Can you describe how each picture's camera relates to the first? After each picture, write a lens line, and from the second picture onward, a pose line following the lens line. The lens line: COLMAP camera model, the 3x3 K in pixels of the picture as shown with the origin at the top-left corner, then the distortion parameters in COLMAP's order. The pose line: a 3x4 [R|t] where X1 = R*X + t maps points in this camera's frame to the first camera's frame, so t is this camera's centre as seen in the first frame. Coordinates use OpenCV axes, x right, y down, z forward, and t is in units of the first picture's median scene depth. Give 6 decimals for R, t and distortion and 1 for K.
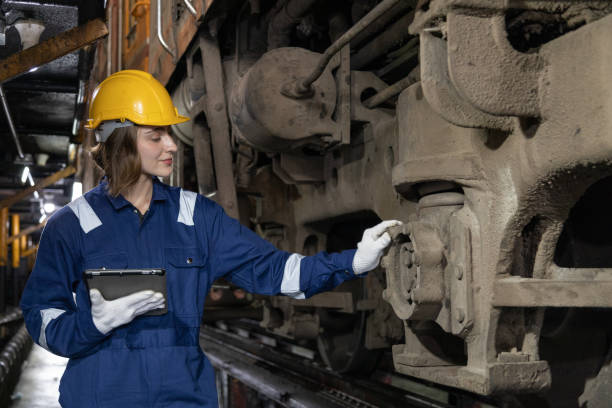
lens RADIAL K [[902.7, 0, 306.4], [0, 902.7, 202.4], [0, 0, 1]] dist [0.013309, 0.005669]
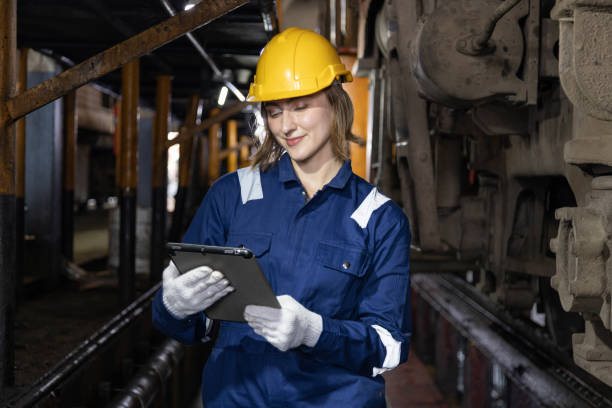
lens RADIAL K [[1224.2, 0, 316.5], [0, 1224.2, 198.8], [0, 0, 1]] dist [0.022337, -0.035267]
pose [[0.967137, 0.029251, -0.252566, 0.169073], [-0.006066, 0.995732, 0.092095, -0.095553], [0.254182, -0.087536, 0.963187, -0.253173]]
